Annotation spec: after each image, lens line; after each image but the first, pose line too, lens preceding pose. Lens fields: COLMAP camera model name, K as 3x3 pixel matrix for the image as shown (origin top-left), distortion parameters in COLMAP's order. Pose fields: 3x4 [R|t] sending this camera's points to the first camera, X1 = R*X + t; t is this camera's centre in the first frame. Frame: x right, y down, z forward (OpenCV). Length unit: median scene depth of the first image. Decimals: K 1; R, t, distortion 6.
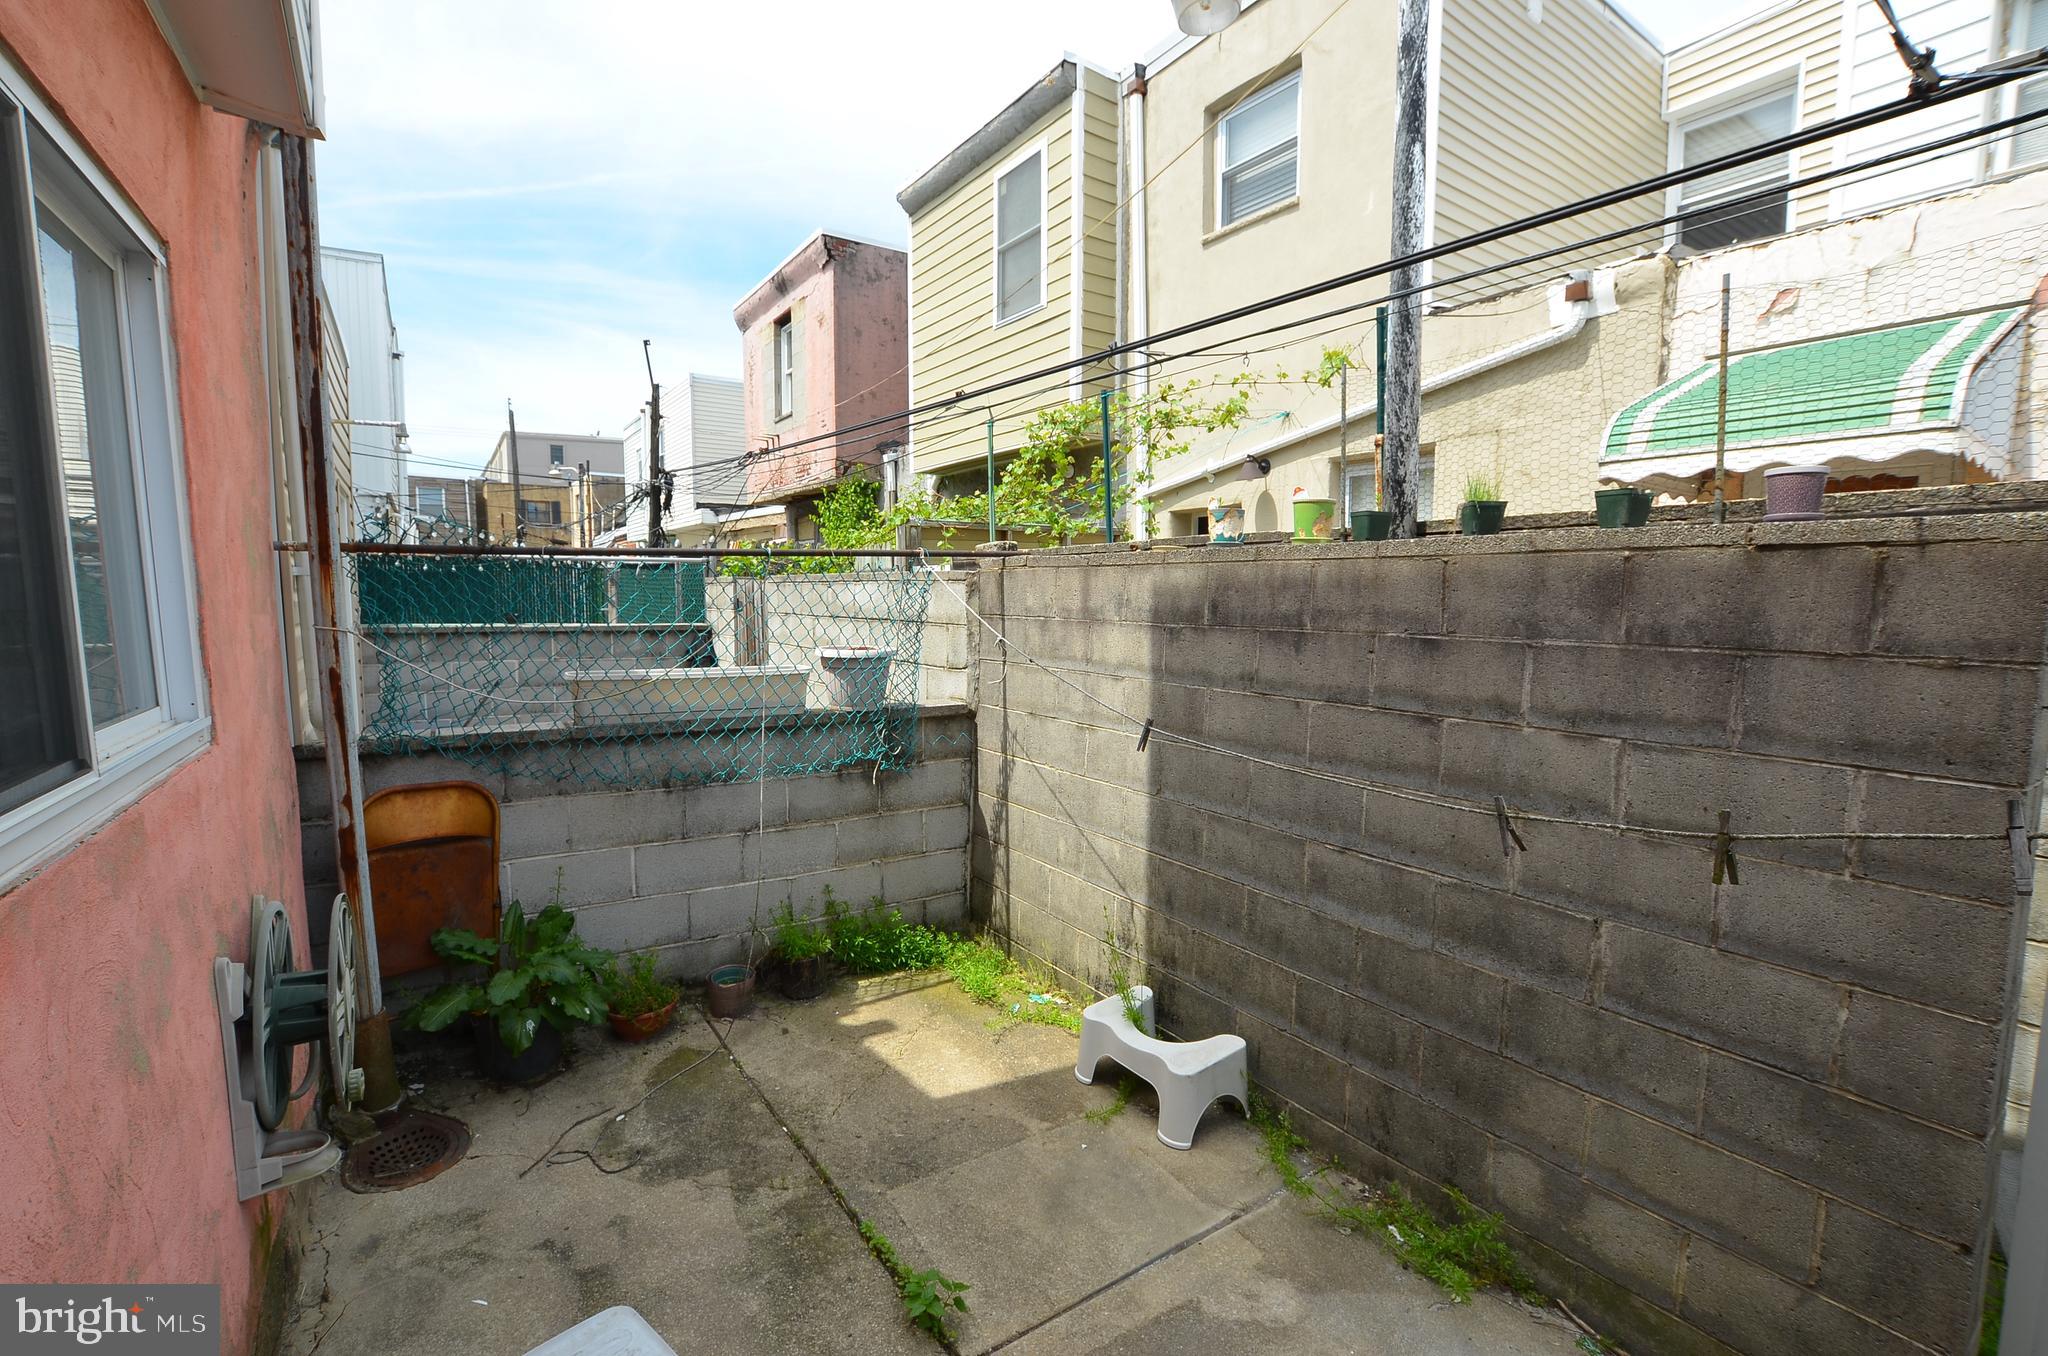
lens RADIAL K [[896.3, 0, 1035.9], [0, 896.3, 680.1], [0, 0, 1]] dist [-0.041768, 0.008764]
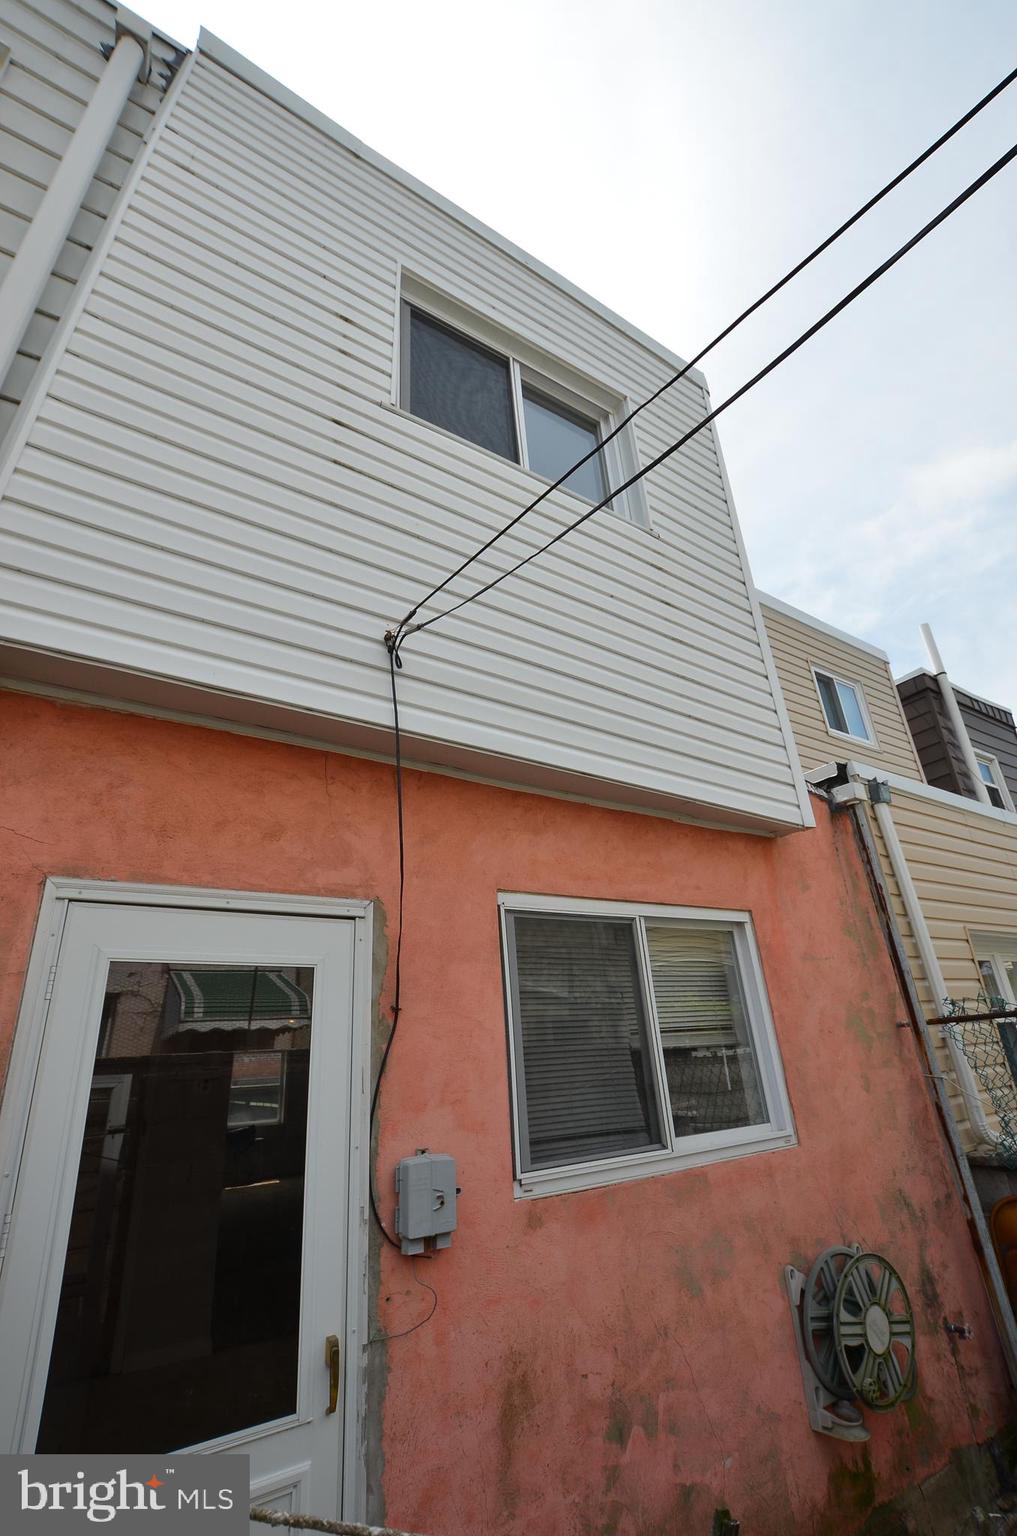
lens RADIAL K [[672.3, 0, 506.3], [0, 672.3, 761.6], [0, 0, 1]] dist [-0.041768, 0.008764]
pose [[-0.042283, -0.409084, -0.911516, 0.516885], [-0.041094, 0.912272, -0.407517, -0.053578], [0.998260, 0.020227, -0.055385, 0.231133]]
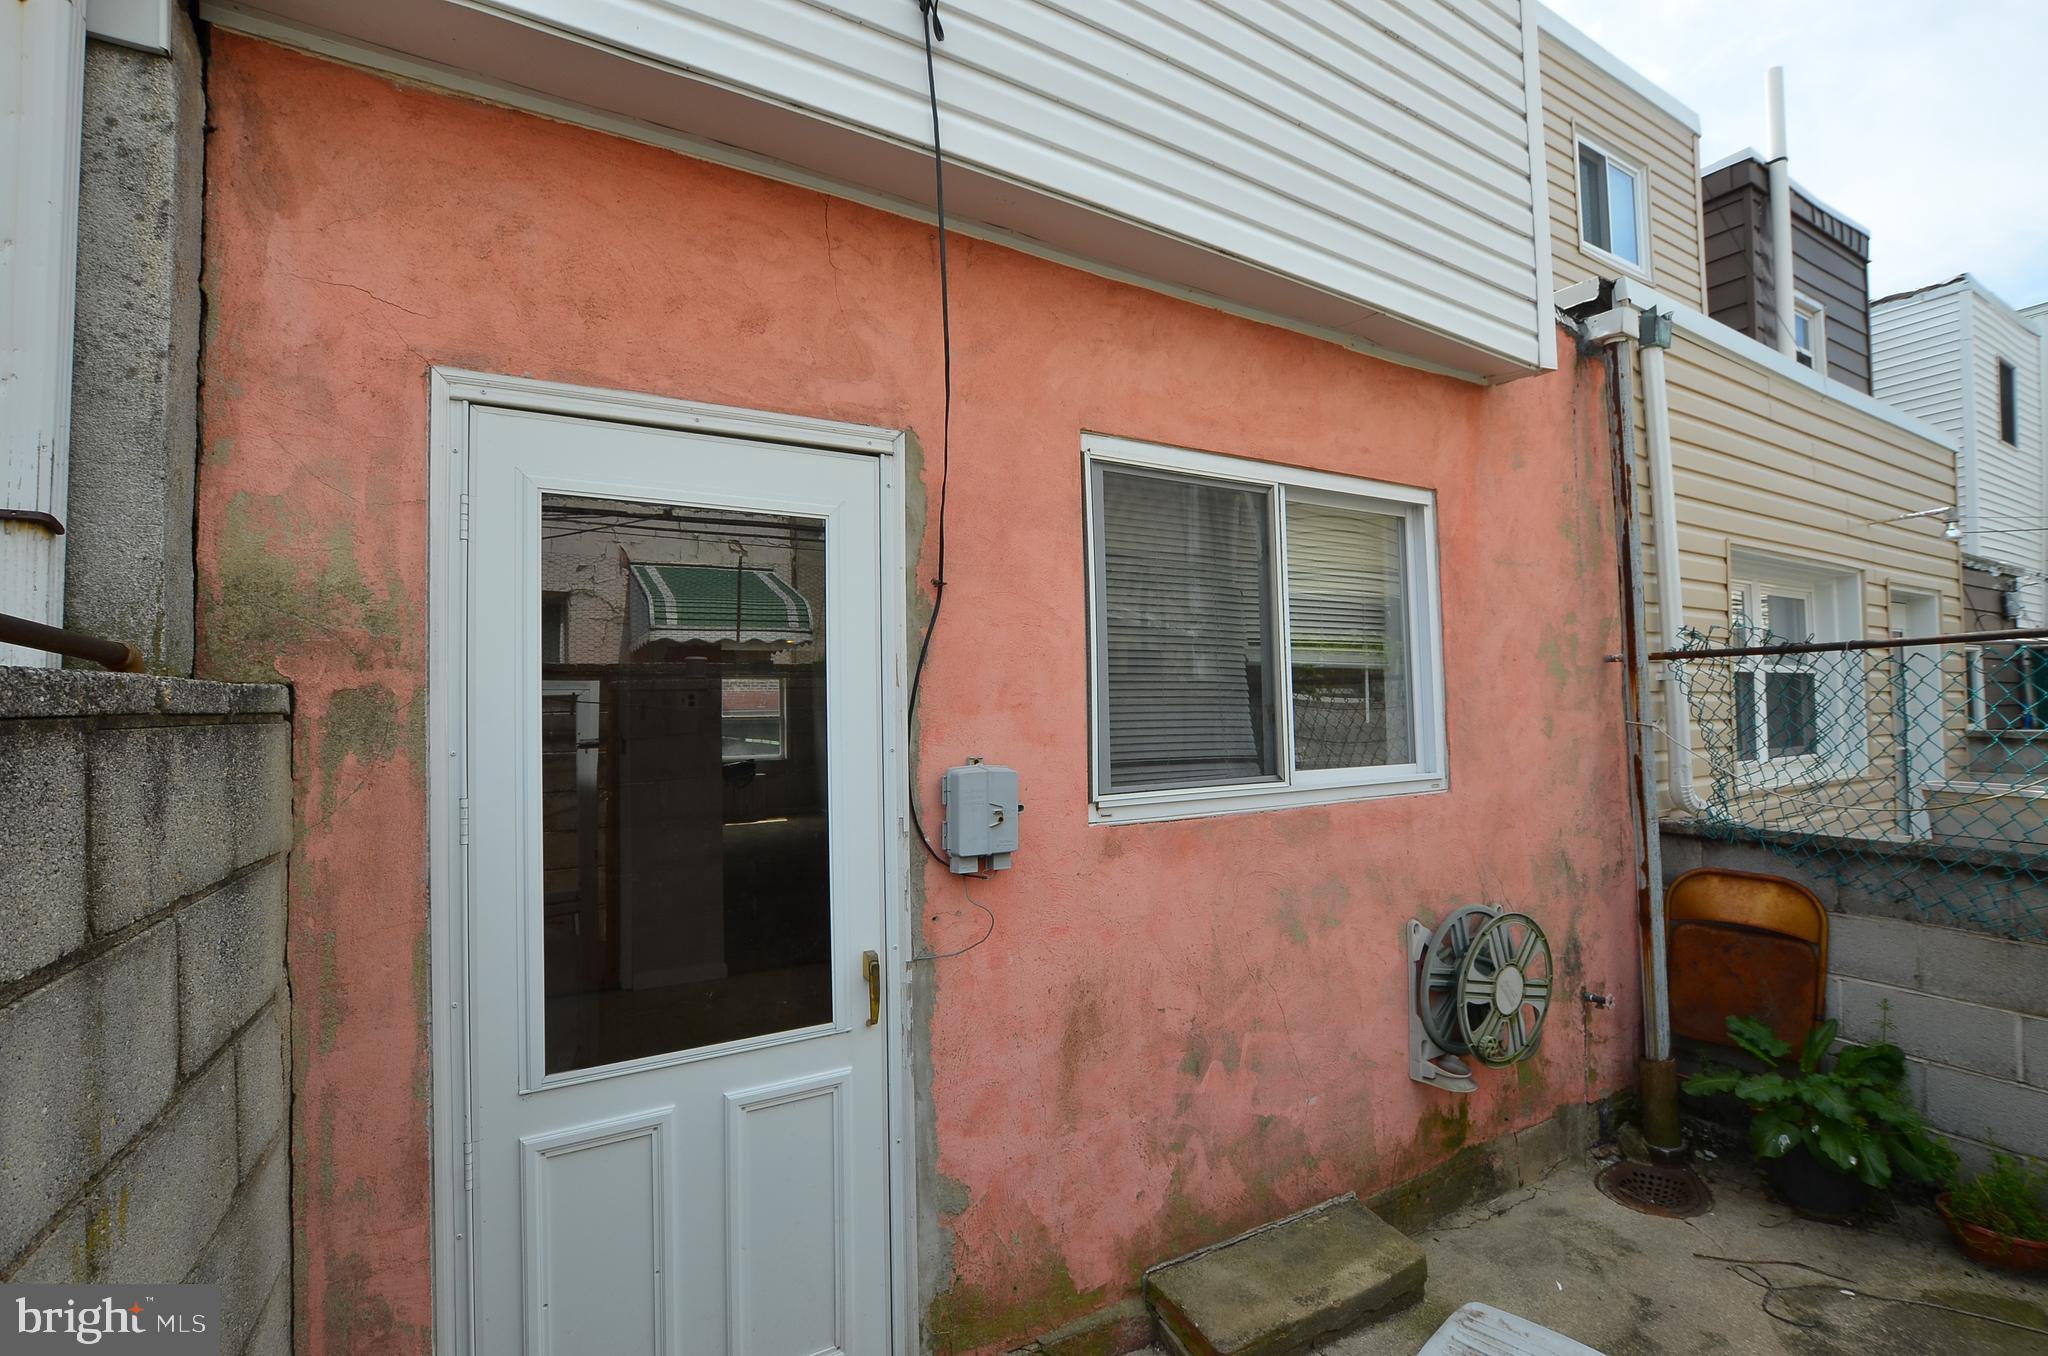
lens RADIAL K [[896.3, 0, 1006.0], [0, 896.3, 674.4], [0, 0, 1]] dist [-0.041768, 0.008764]
pose [[-0.091284, -0.041302, -0.994968, 0.447485], [-0.083163, 0.995966, -0.033714, -0.010175], [0.992346, 0.079667, -0.094350, 0.202290]]
